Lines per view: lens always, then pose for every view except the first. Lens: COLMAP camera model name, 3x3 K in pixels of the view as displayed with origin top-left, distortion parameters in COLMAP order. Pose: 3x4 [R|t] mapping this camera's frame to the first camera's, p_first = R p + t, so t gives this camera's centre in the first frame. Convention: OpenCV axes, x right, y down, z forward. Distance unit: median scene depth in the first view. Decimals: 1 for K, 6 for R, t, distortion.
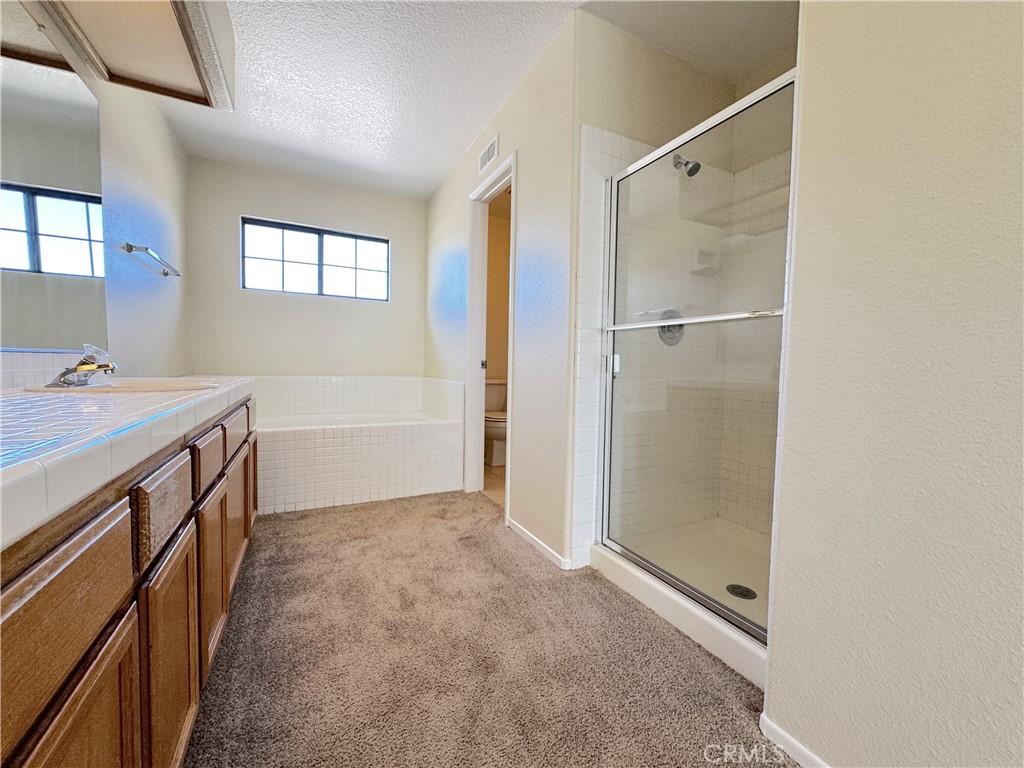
lens RADIAL K [[407.6, 0, 507.3], [0, 407.6, 385.8], [0, 0, 1]] dist [-0.004520, 0.001446]
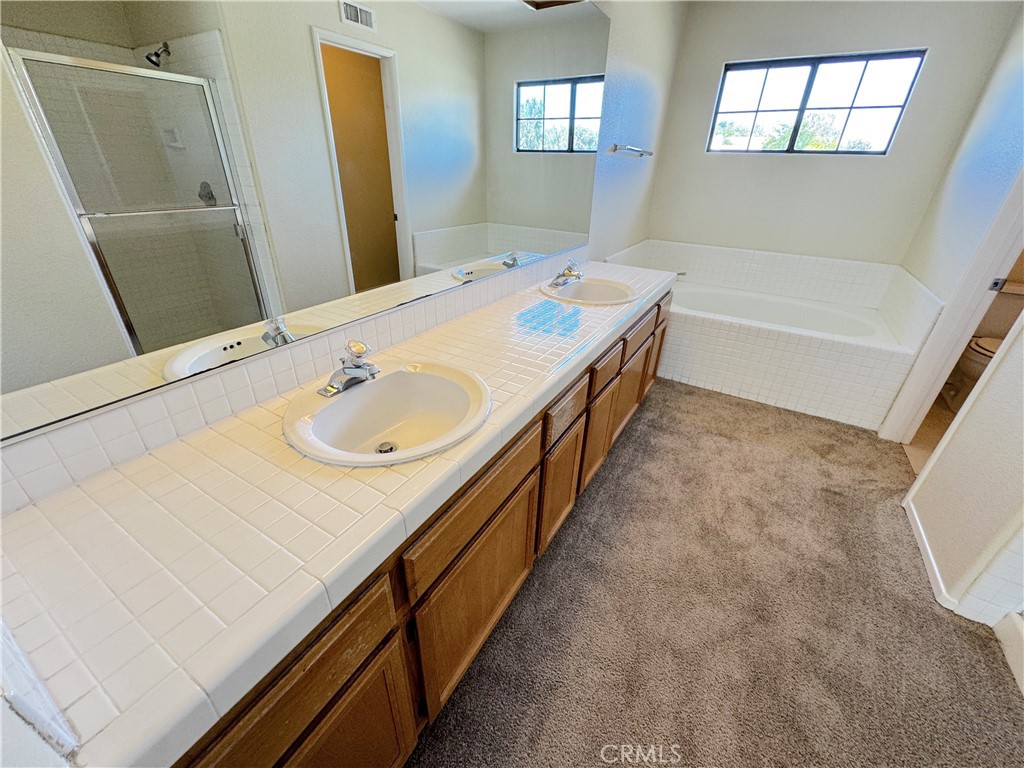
lens RADIAL K [[407.6, 0, 515.3], [0, 407.6, 384.5], [0, 0, 1]] dist [-0.004520, 0.001446]
pose [[0.539799, 0.390470, -0.745755, 0.103304], [-0.061981, 0.901942, 0.427385, -0.196151], [0.839509, -0.184479, 0.511069, -0.015625]]
